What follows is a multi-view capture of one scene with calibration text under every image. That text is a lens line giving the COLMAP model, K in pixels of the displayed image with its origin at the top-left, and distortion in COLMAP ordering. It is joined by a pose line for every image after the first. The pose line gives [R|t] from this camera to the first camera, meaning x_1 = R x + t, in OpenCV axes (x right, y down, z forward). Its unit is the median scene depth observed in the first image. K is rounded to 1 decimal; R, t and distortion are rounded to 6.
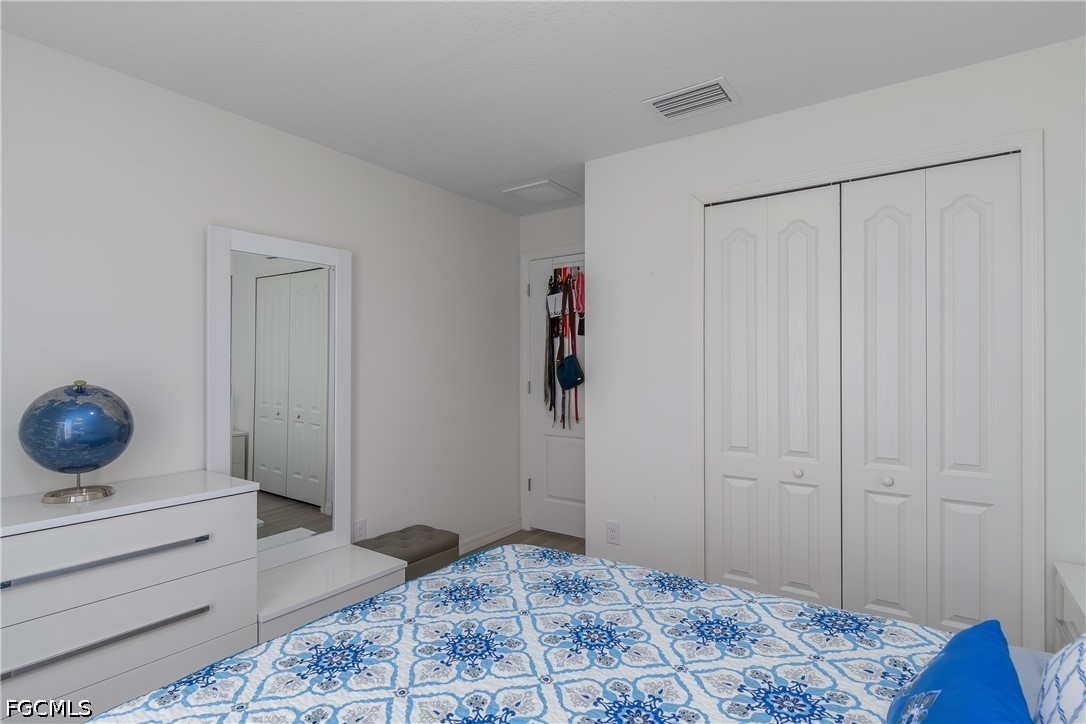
lens RADIAL K [[541.1, 0, 552.6], [0, 541.1, 369.5], [0, 0, 1]] dist [-0.002765, -0.001368]
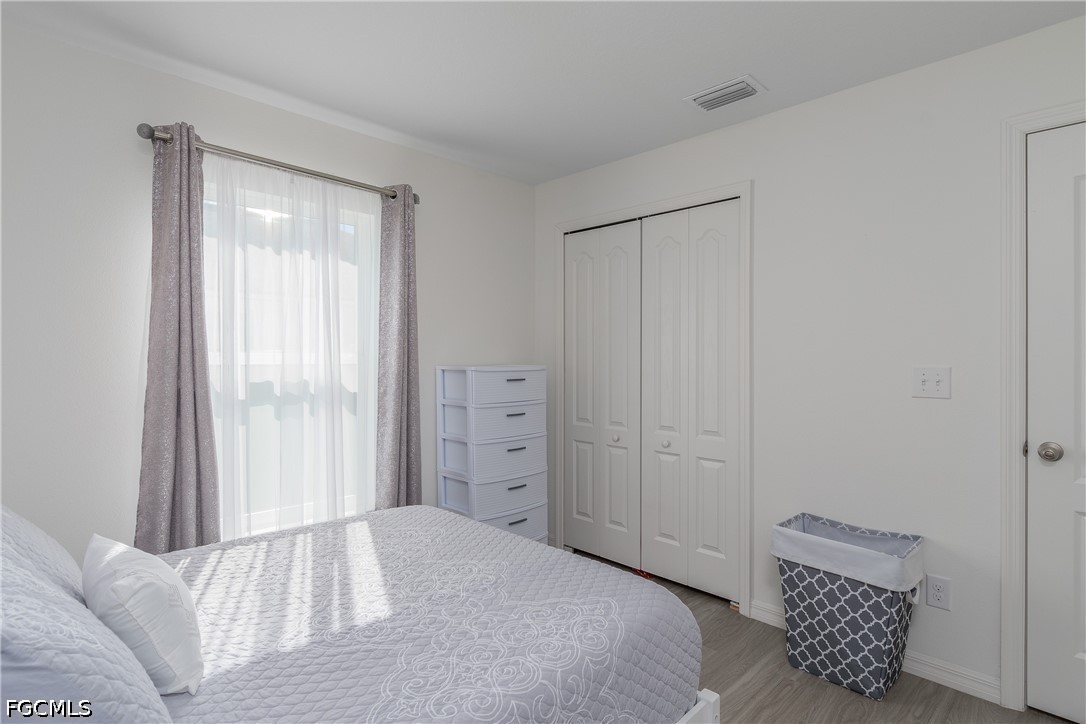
lens RADIAL K [[541.1, 0, 542.7], [0, 541.1, 358.0], [0, 0, 1]] dist [-0.002765, -0.001368]
pose [[0.984972, 0.008306, -0.172511, 0.291045], [-0.008614, 0.999962, -0.001033, 0.000256], [0.172496, 0.002503, 0.985007, -0.189989]]
